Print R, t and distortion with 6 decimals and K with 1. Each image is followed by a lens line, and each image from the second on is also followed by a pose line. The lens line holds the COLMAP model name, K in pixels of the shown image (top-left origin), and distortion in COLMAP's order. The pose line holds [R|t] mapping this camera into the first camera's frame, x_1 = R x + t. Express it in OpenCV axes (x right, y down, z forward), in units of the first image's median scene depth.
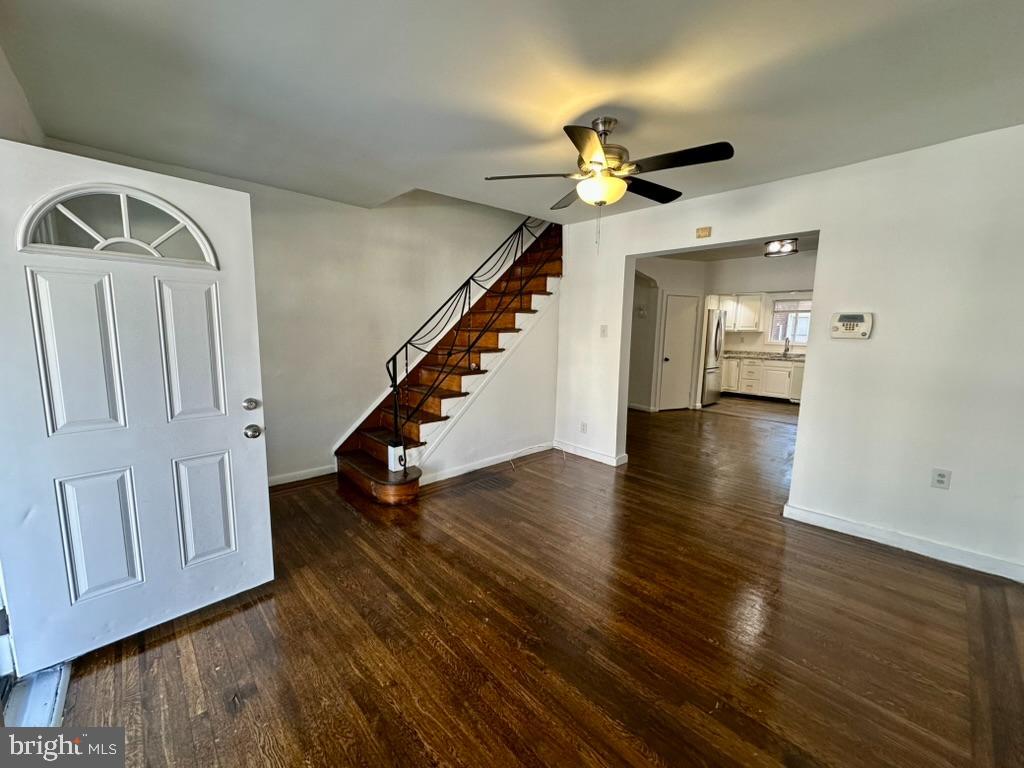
lens RADIAL K [[407.3, 0, 512.0], [0, 407.3, 384.0], [0, 0, 1]] dist [-0.001201, -0.000062]
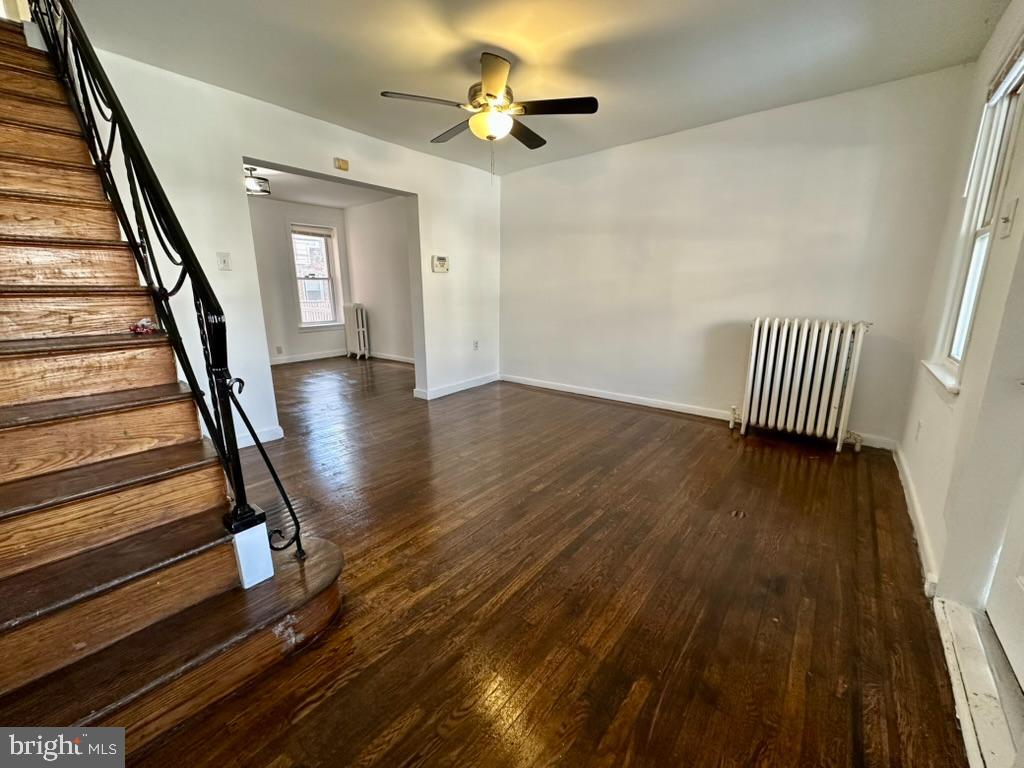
lens RADIAL K [[407.3, 0, 512.0], [0, 407.3, 384.0], [0, 0, 1]] dist [-0.001201, -0.000062]
pose [[-0.132881, -0.231825, 0.963639, -0.988991], [0.141363, 0.957888, 0.249935, -0.062327], [-0.980999, 0.169434, -0.094514, 1.117957]]
